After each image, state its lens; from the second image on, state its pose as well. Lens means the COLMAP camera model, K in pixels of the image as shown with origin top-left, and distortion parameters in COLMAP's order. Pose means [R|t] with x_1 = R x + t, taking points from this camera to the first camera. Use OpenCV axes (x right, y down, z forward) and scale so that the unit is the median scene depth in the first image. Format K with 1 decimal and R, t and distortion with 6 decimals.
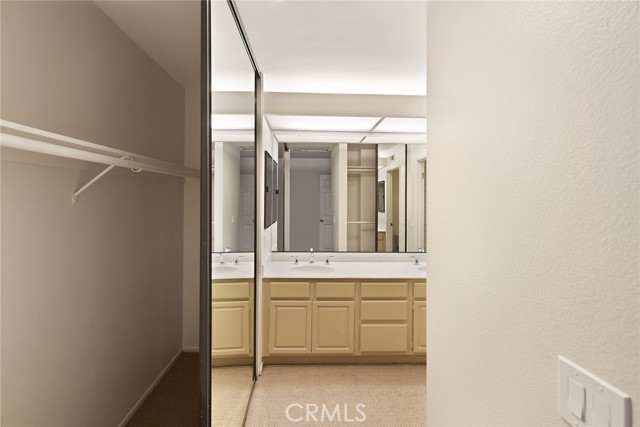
lens RADIAL K [[275.6, 0, 318.0], [0, 275.6, 202.4], [0, 0, 1]] dist [0.002257, 0.000588]
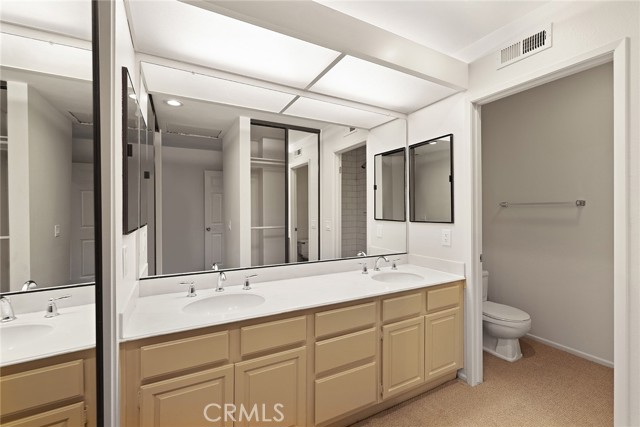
lens RADIAL K [[270.7, 0, 321.0], [0, 270.7, 212.8], [0, 0, 1]] dist [0.000071, -0.000164]
pose [[0.900132, -0.012876, 0.435426, -0.079033], [0.013474, 0.999908, 0.001714, 0.054407], [-0.435408, 0.004324, 0.900223, 0.377913]]
